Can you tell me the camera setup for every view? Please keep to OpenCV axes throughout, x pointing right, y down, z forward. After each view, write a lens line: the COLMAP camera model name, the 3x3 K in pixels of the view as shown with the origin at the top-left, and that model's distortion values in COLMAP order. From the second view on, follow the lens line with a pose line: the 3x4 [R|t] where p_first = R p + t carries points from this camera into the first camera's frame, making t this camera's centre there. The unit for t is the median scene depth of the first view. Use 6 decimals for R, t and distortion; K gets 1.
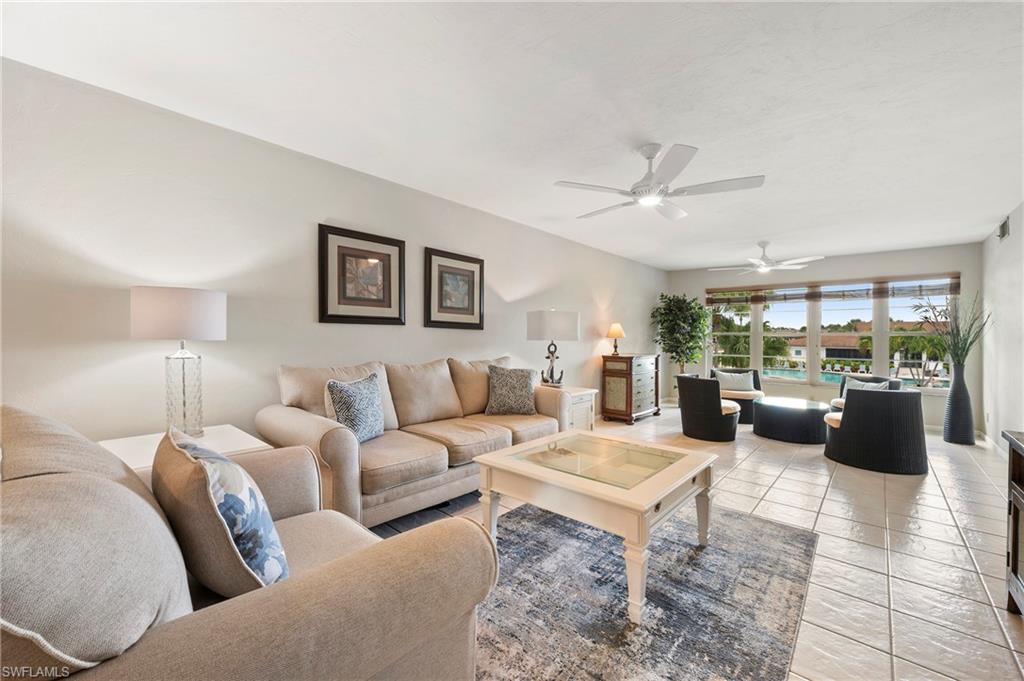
lens RADIAL K [[419.4, 0, 510.1], [0, 419.4, 337.8], [0, 0, 1]] dist [-0.011091, -0.000545]
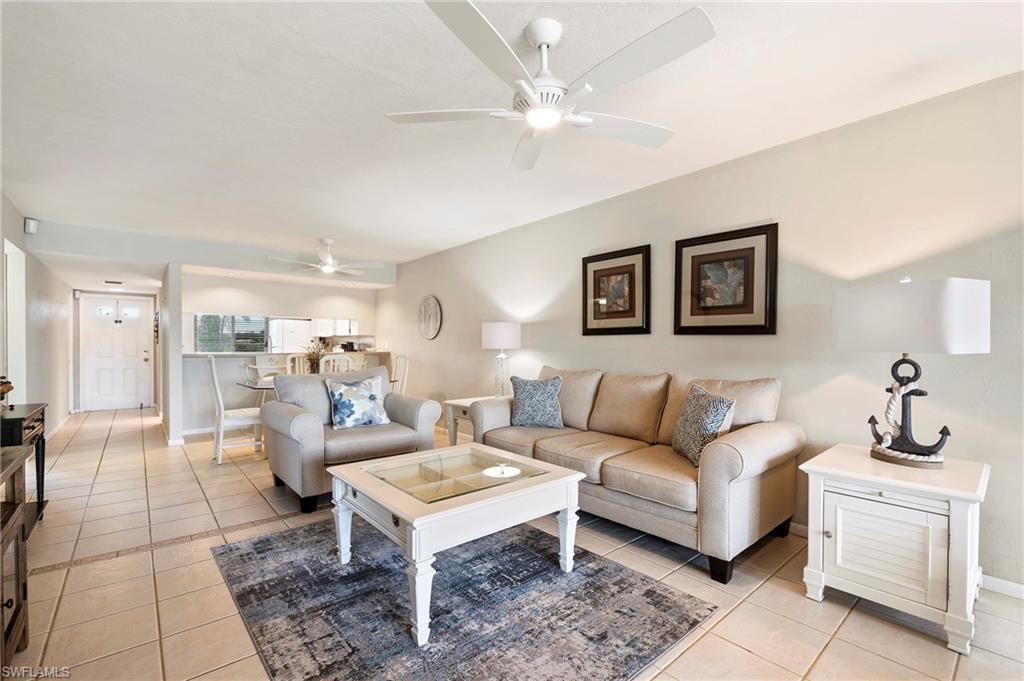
lens RADIAL K [[446.4, 0, 500.3], [0, 446.4, 340.4], [0, 0, 1]] dist [-0.007917, -0.000864]
pose [[-0.161384, -0.022752, -0.986629, 0.597631], [-0.004106, 0.999741, -0.022383, 0.006170], [0.986883, 0.000439, -0.161436, 0.632227]]
